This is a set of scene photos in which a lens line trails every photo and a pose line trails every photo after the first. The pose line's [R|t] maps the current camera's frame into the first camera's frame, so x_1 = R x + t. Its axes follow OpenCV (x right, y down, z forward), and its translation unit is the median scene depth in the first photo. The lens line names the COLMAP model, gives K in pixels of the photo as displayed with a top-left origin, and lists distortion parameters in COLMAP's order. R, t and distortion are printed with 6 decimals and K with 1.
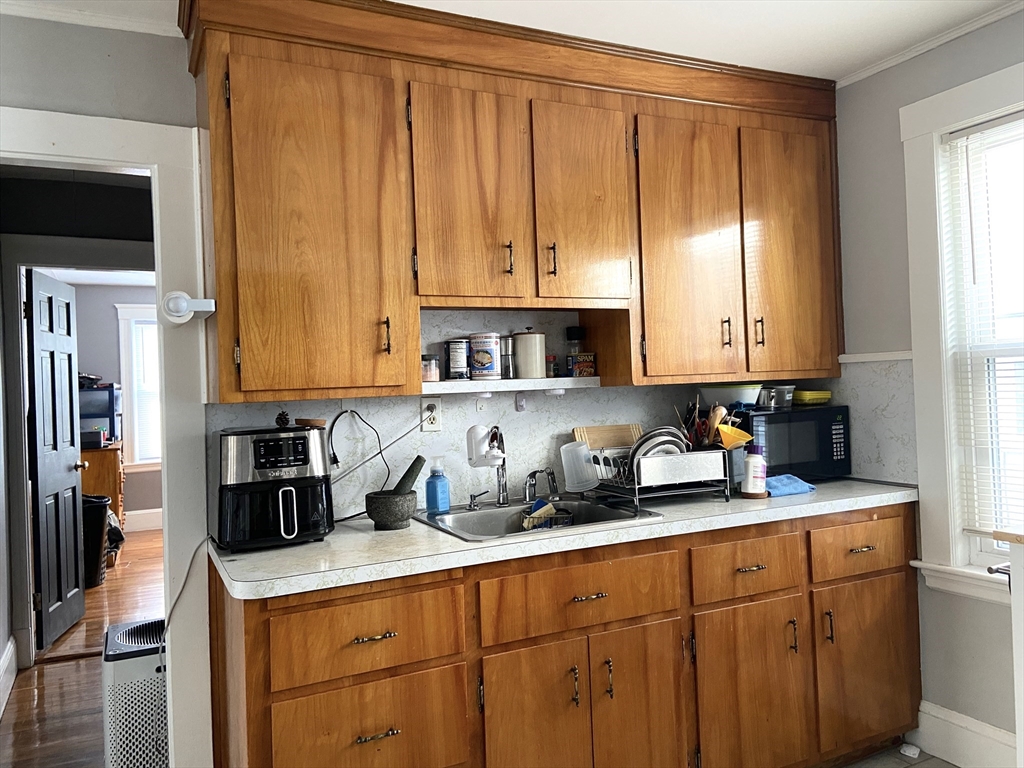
lens RADIAL K [[783.3, 0, 512.0], [0, 783.3, 384.0], [0, 0, 1]] dist [0.095788, -0.002264]
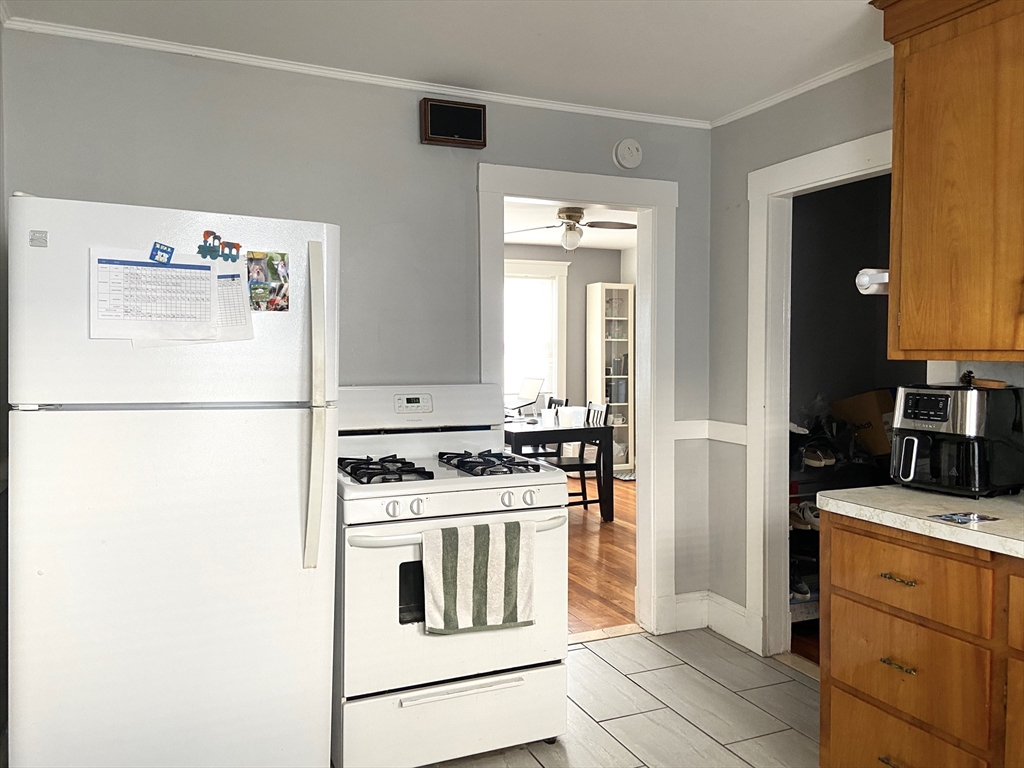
lens RADIAL K [[783.3, 0, 512.0], [0, 783.3, 384.0], [0, 0, 1]] dist [0.095788, -0.002264]
pose [[-0.036453, 0.087796, -0.995471, 0.878419], [0.001169, 0.996136, 0.087812, -0.045999], [0.999335, 0.002037, -0.036414, 0.476031]]
